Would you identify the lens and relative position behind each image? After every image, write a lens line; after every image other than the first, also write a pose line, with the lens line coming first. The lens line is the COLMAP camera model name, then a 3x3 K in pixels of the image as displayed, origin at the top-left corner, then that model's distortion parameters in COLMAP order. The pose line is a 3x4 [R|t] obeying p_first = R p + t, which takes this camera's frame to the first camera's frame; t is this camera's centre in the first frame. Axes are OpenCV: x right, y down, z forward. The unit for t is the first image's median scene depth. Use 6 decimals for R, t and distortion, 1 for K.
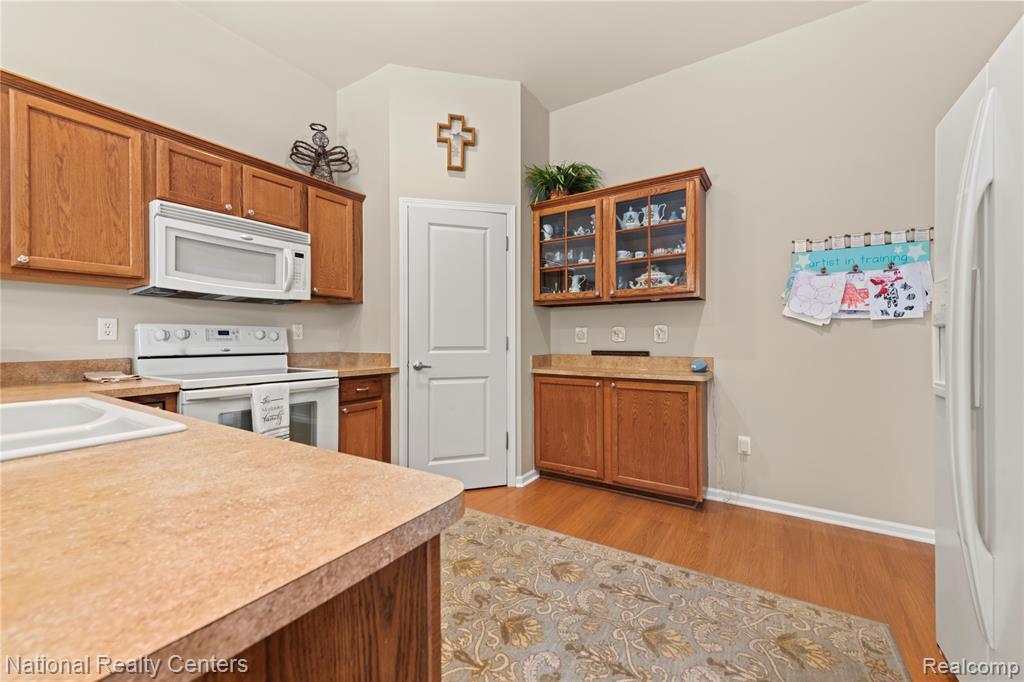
lens RADIAL K [[407.3, 0, 514.0], [0, 407.3, 339.2], [0, 0, 1]] dist [0.012019, -0.000465]
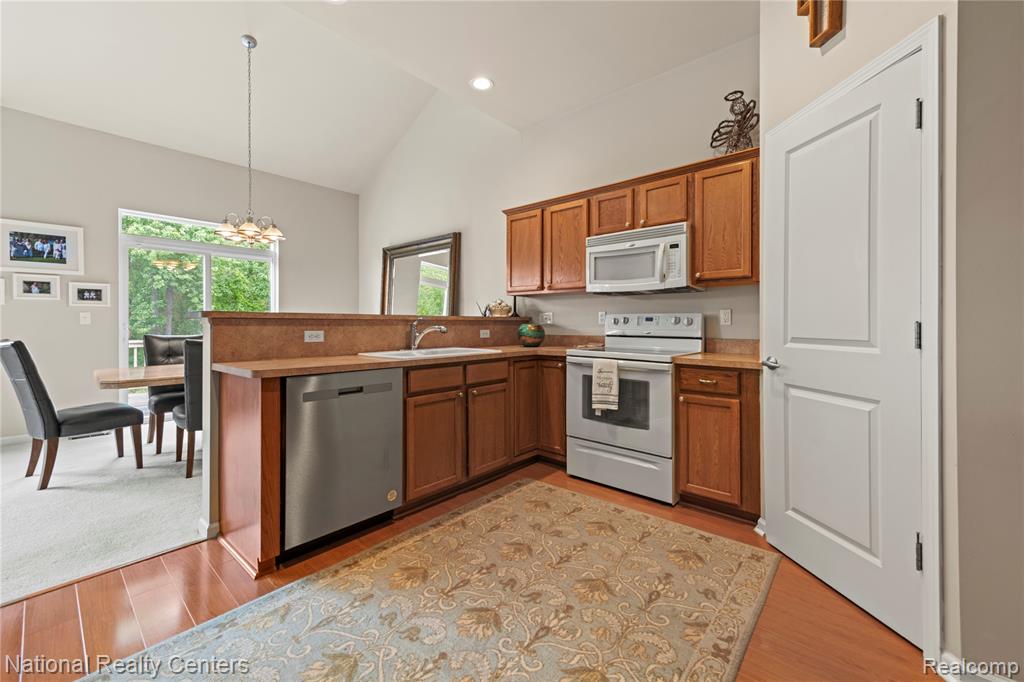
lens RADIAL K [[407.3, 0, 512.4], [0, 407.3, 322.9], [0, 0, 1]] dist [0.012019, -0.000465]
pose [[-0.141989, 0.000480, -0.989868, 0.540332], [-0.003618, 0.999993, 0.001004, -0.003534], [0.989862, 0.003724, -0.141986, 0.671040]]
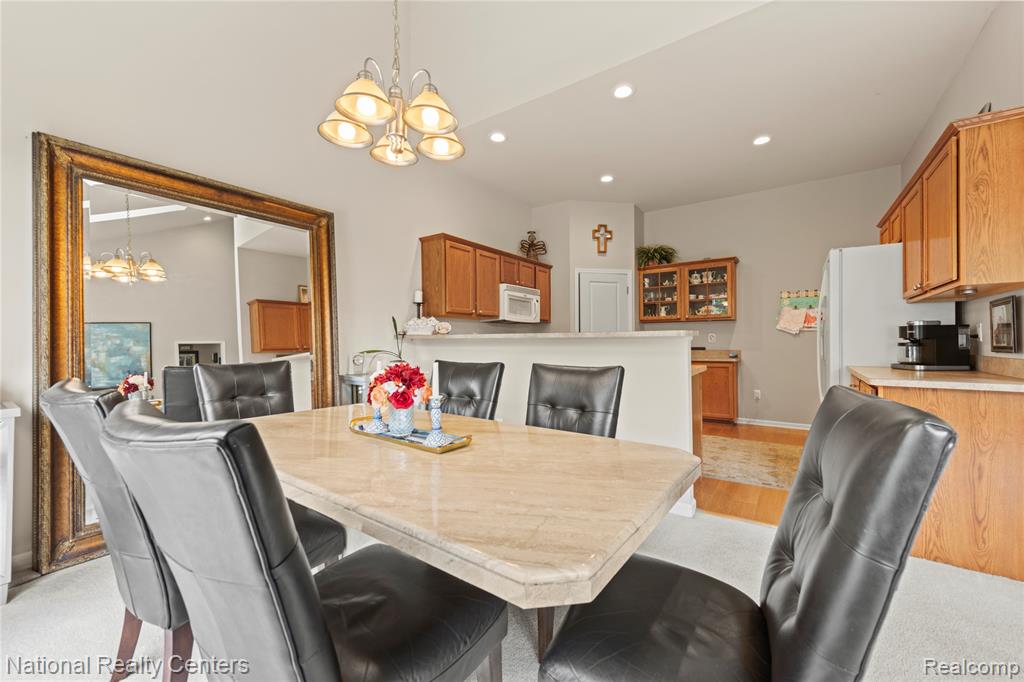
lens RADIAL K [[407.3, 0, 509.5], [0, 407.3, 341.6], [0, 0, 1]] dist [0.012019, -0.000465]
pose [[0.999197, -0.004172, -0.039859, -0.533689], [0.004098, 0.999990, -0.001929, 0.004019], [0.039867, 0.001764, 0.999203, -0.987058]]
